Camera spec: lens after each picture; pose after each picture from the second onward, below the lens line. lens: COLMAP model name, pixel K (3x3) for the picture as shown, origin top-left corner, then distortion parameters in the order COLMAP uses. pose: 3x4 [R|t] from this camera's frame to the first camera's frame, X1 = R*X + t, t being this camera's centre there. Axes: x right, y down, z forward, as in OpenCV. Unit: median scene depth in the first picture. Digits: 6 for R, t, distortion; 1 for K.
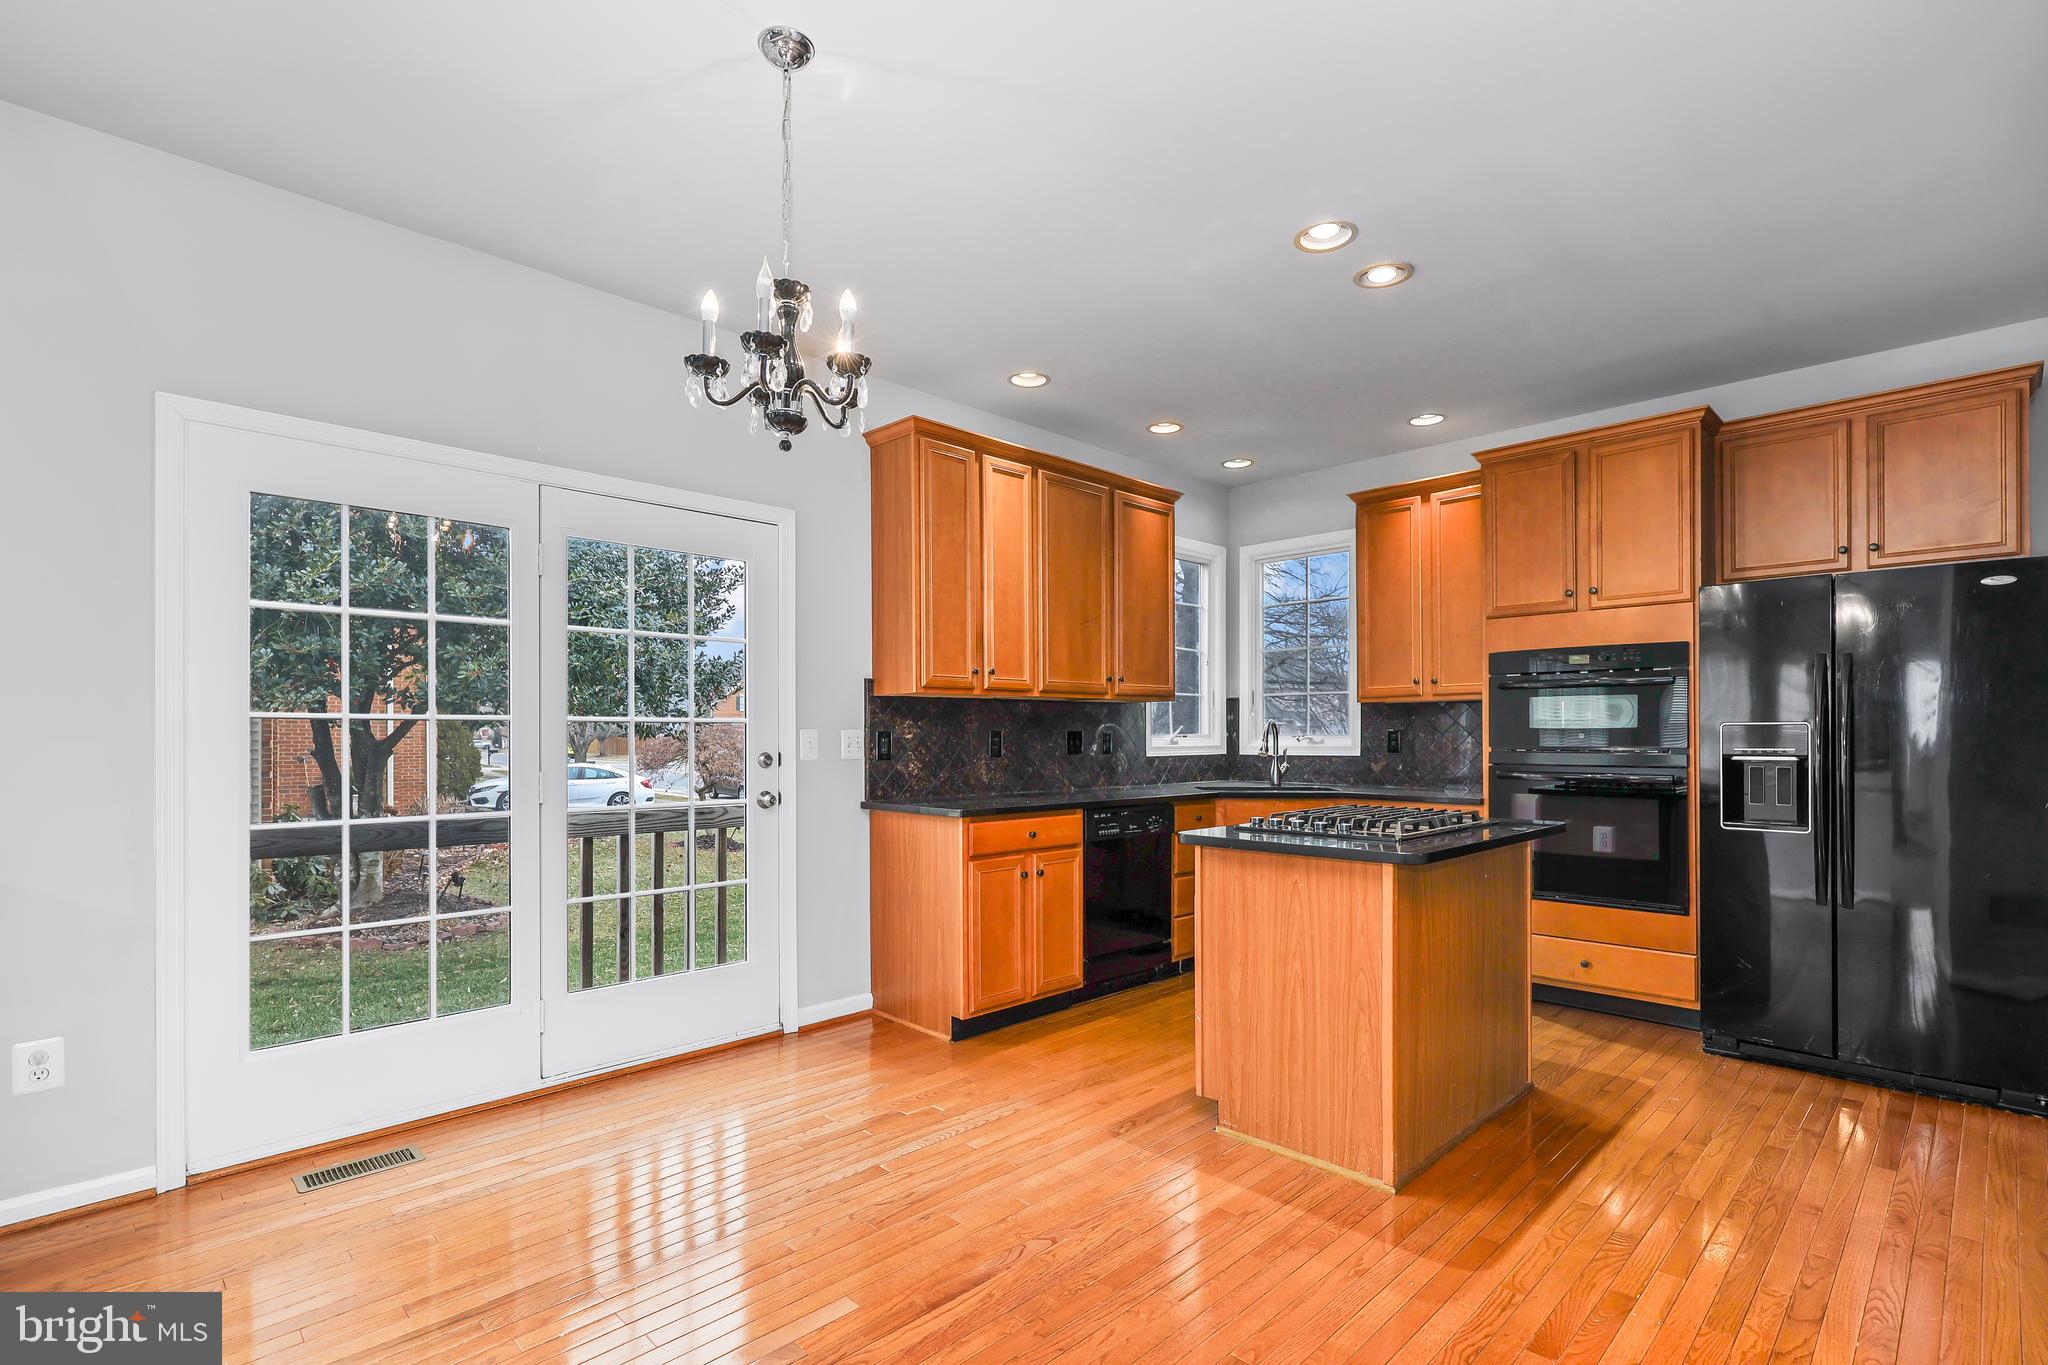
lens RADIAL K [[958.0, 0, 1006.7], [0, 958.0, 729.7], [0, 0, 1]] dist [-0.001241, -0.000172]
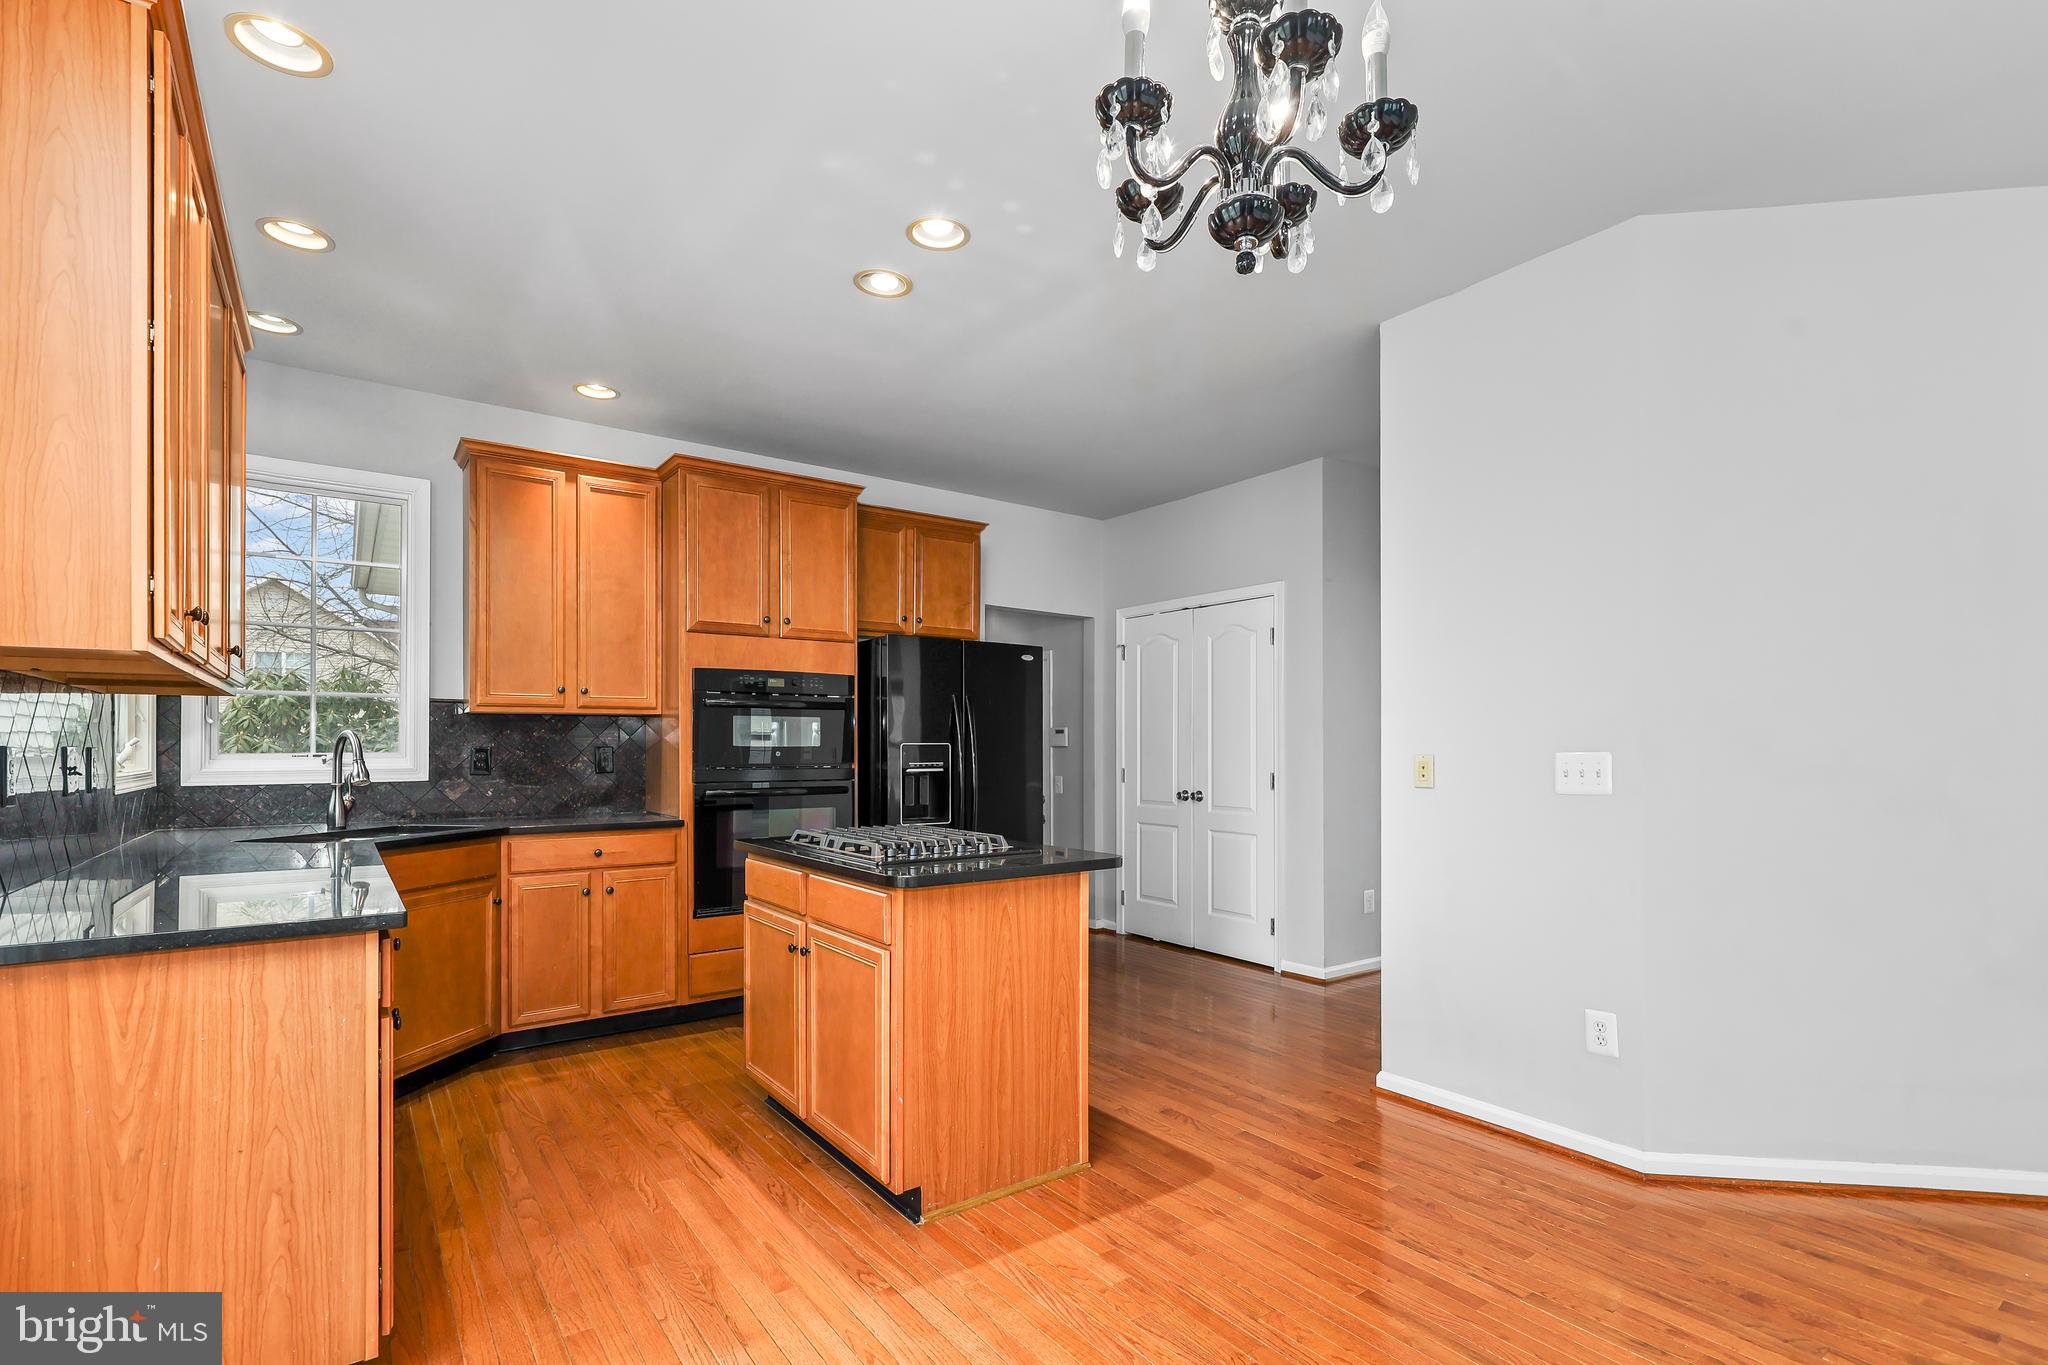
lens RADIAL K [[958.0, 0, 1048.9], [0, 958.0, 748.3], [0, 0, 1]] dist [-0.001241, -0.000172]
pose [[0.131122, 0.002503, 0.991363, -0.507091], [-0.006159, 0.999980, -0.001710, 0.000839], [-0.991347, -0.005881, 0.131135, 0.651117]]
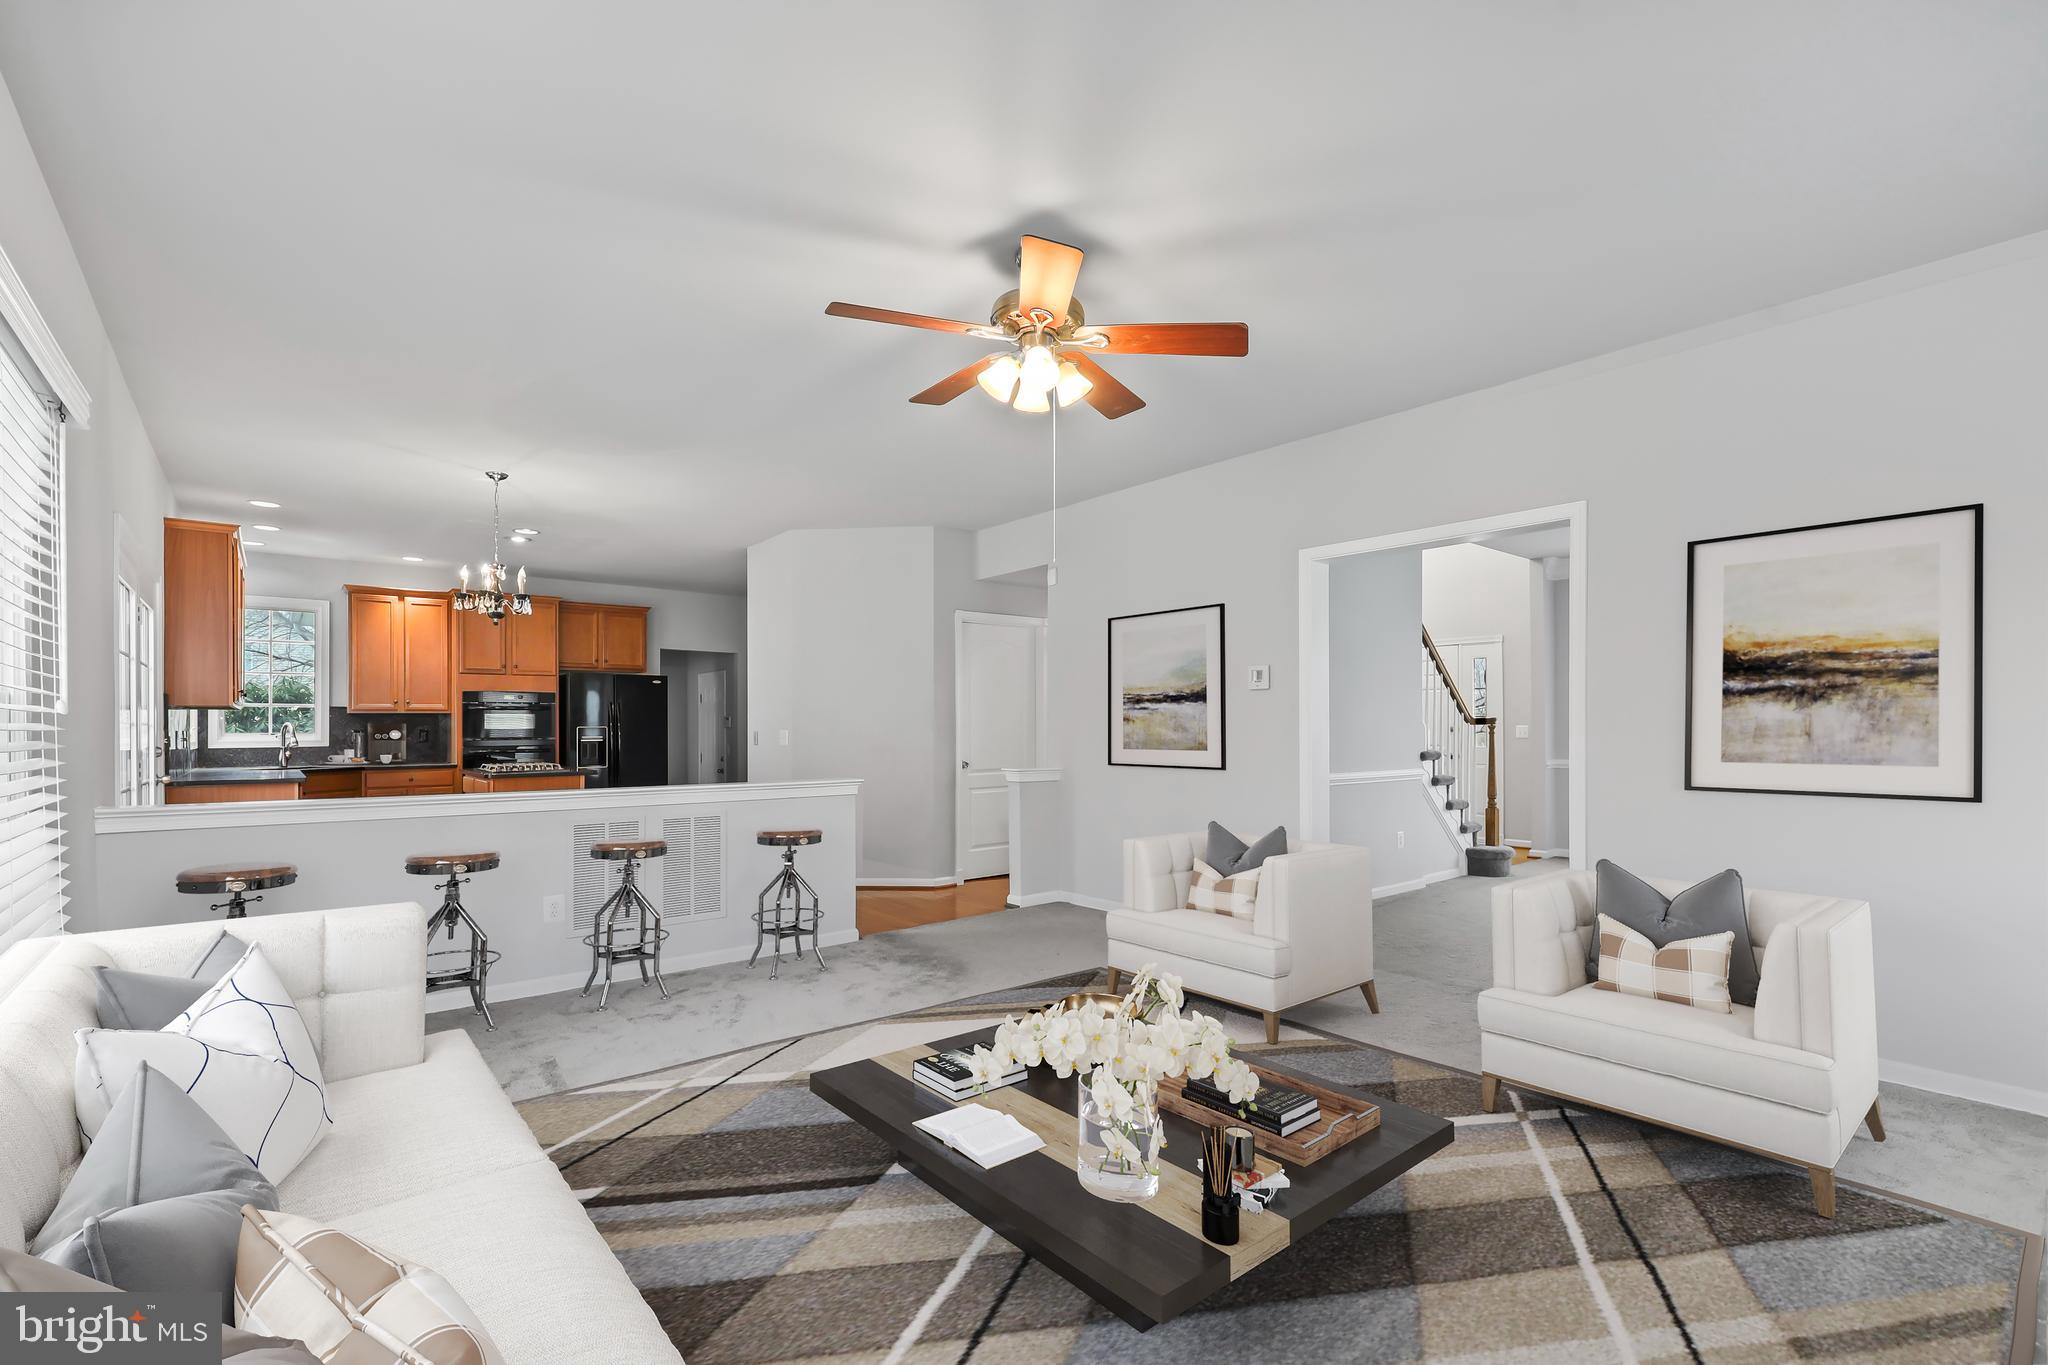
lens RADIAL K [[901.1, 0, 1030.7], [0, 901.1, 724.0], [0, 0, 1]] dist [0.003667, 0.000387]
pose [[0.071393, -0.001097, 0.997448, -1.637488], [-0.004625, 0.999988, 0.001431, -0.025274], [-0.997438, -0.004715, 0.071387, -0.415061]]
